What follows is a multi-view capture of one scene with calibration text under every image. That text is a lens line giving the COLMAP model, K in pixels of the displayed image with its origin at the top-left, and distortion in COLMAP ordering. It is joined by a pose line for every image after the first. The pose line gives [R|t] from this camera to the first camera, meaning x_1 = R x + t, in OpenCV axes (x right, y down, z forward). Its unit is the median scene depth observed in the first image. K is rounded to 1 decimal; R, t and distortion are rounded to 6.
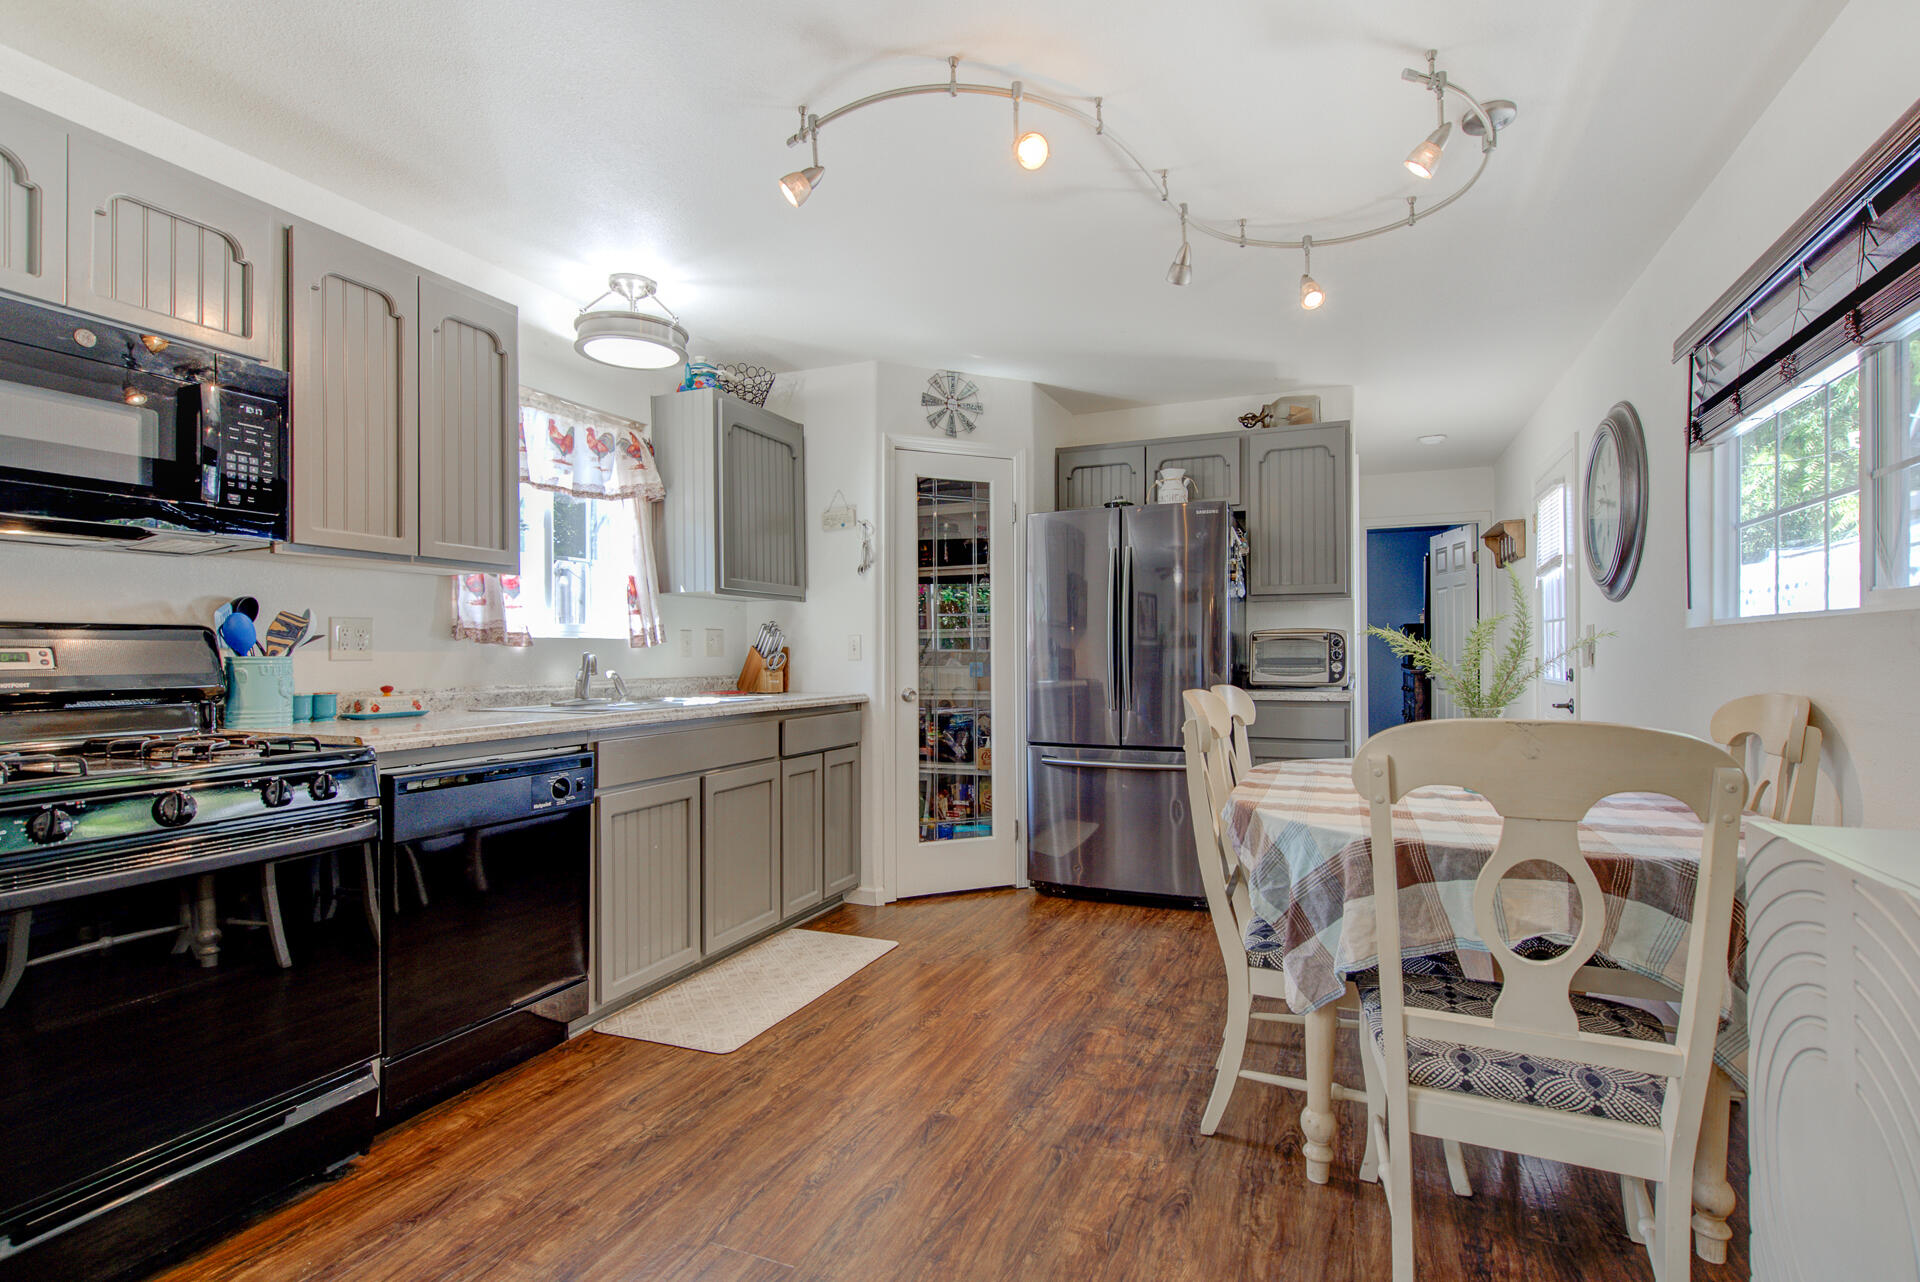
lens RADIAL K [[929.5, 0, 966.5], [0, 929.5, 649.2], [0, 0, 1]] dist [-0.001308, 0.000066]
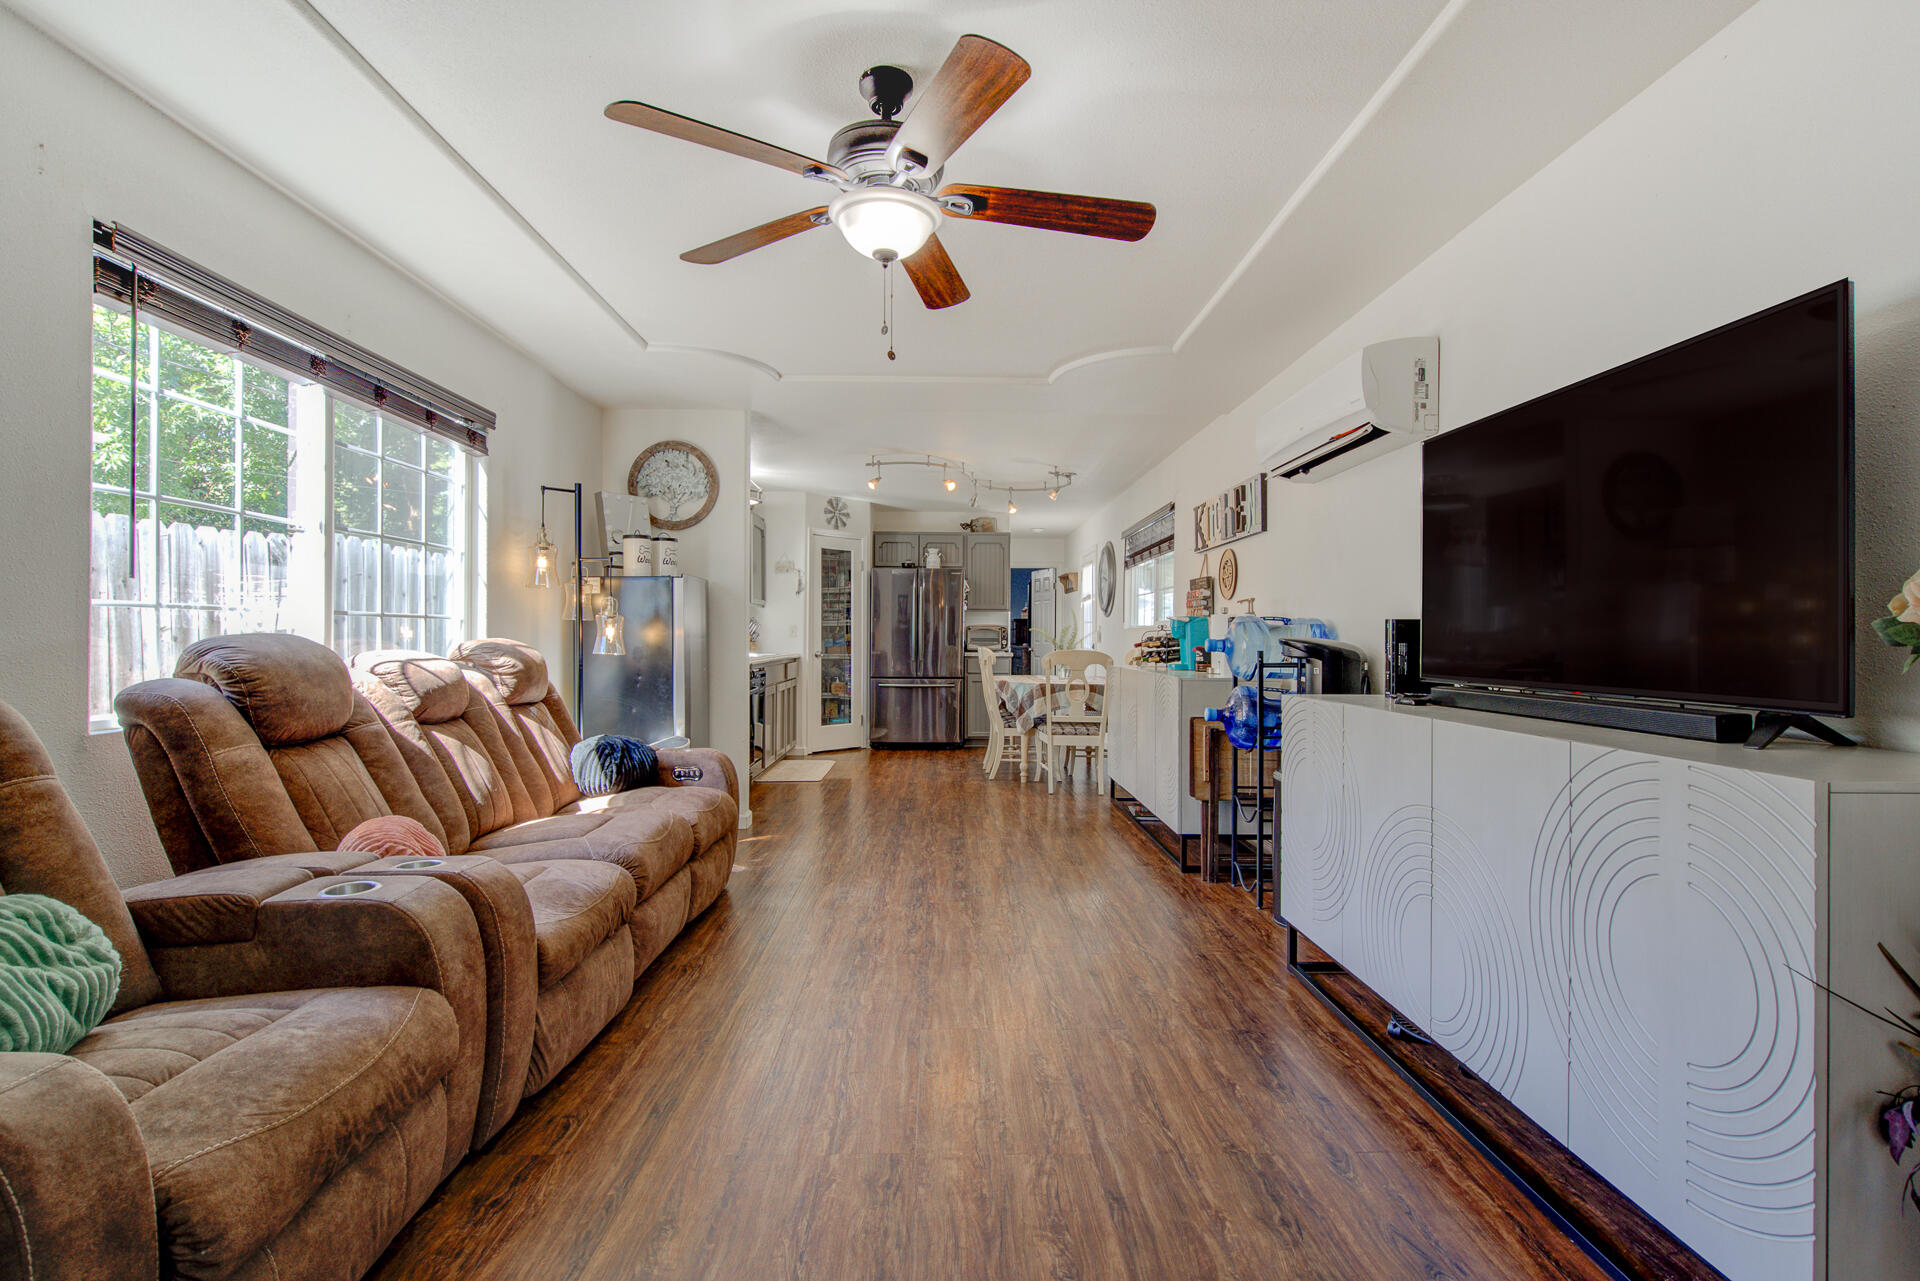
lens RADIAL K [[898.7, 0, 959.5], [0, 898.7, 633.7], [0, 0, 1]] dist [-0.000708, 0.000049]
pose [[0.916989, 0.011984, 0.398734, -0.558705], [-0.012755, 0.999918, -0.000719, 0.000967], [-0.398710, -0.004427, 0.917067, -0.937533]]
